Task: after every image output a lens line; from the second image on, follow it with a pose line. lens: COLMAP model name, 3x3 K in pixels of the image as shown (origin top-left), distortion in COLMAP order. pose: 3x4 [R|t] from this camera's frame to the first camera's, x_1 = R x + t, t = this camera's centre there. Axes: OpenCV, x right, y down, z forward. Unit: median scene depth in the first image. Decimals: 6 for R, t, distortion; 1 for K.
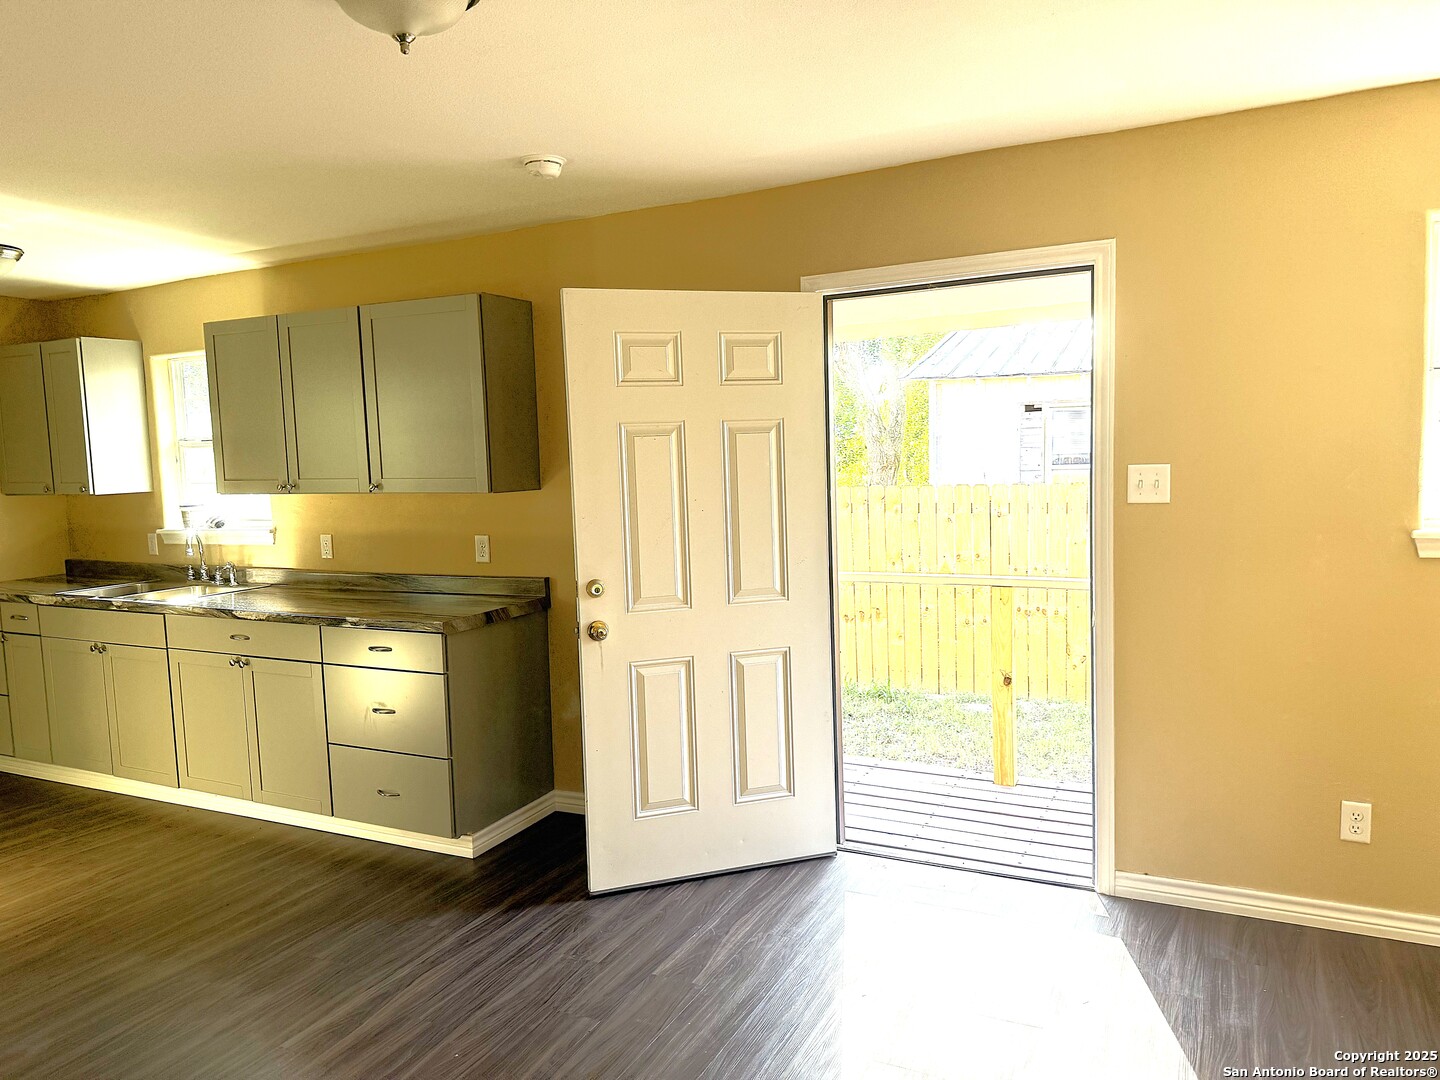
lens RADIAL K [[1010.7, 0, 713.5], [0, 1010.7, 537.7], [0, 0, 1]] dist [0.062158, -0.085463]
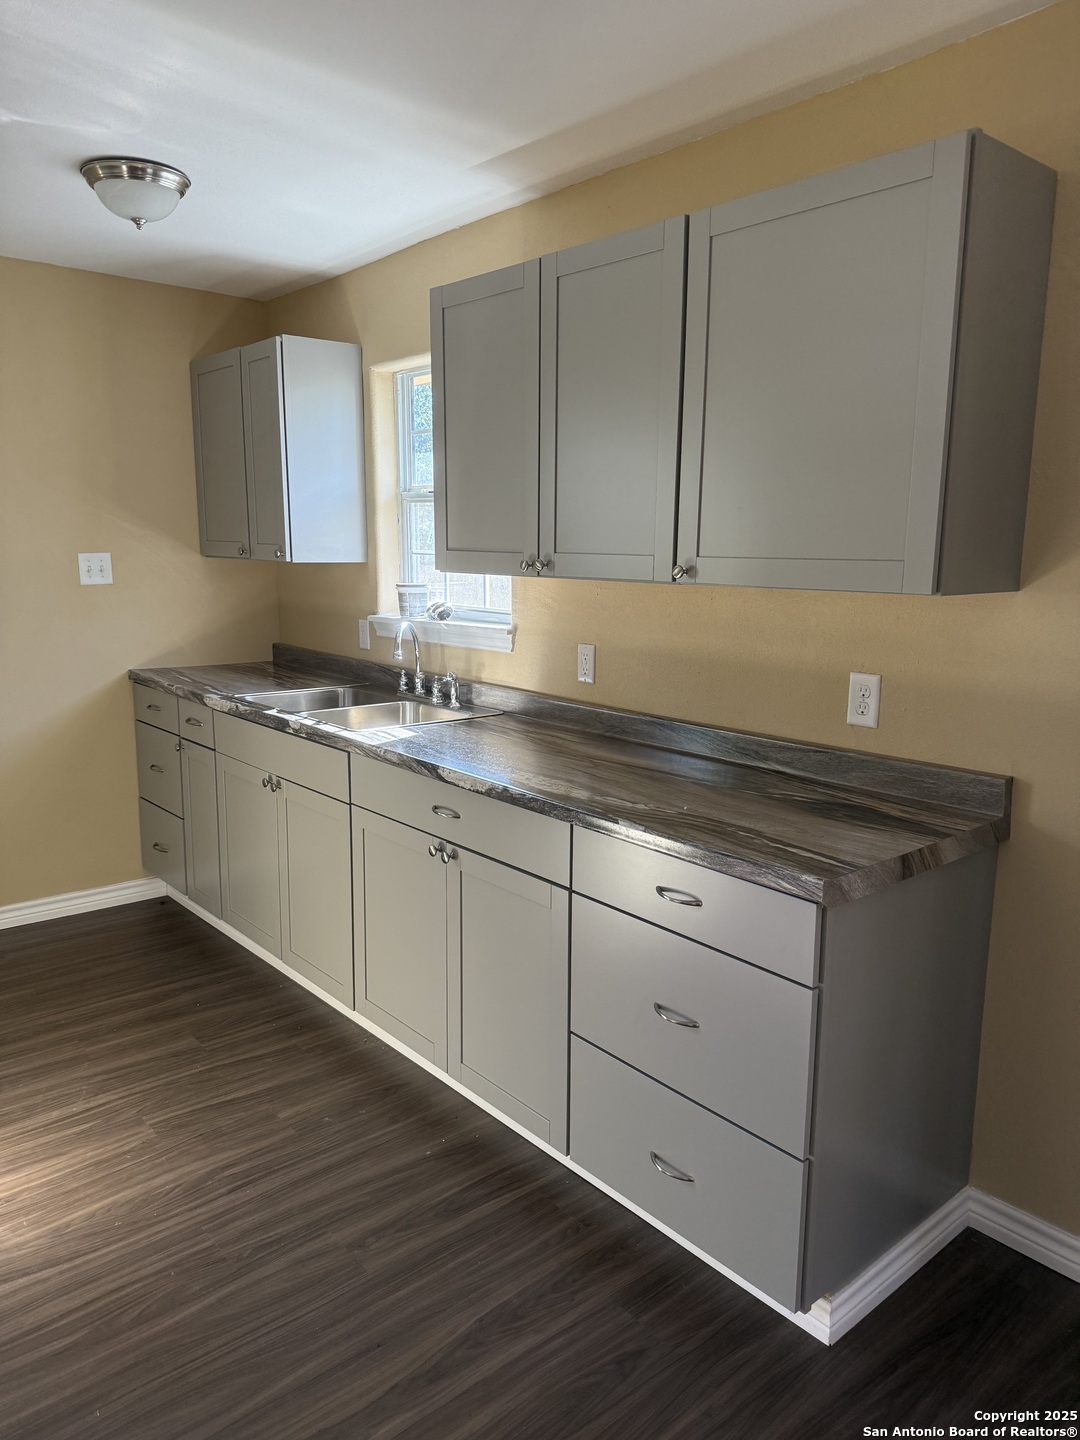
lens RADIAL K [[1010.7, 0, 555.1], [0, 1010.7, 716.2], [0, 0, 1]] dist [0.062158, -0.085463]
pose [[0.926897, 0.104973, -0.360338, -0.168745], [-0.074185, 0.992390, 0.098275, -0.019063], [0.367912, -0.064359, 0.927631, 0.409692]]
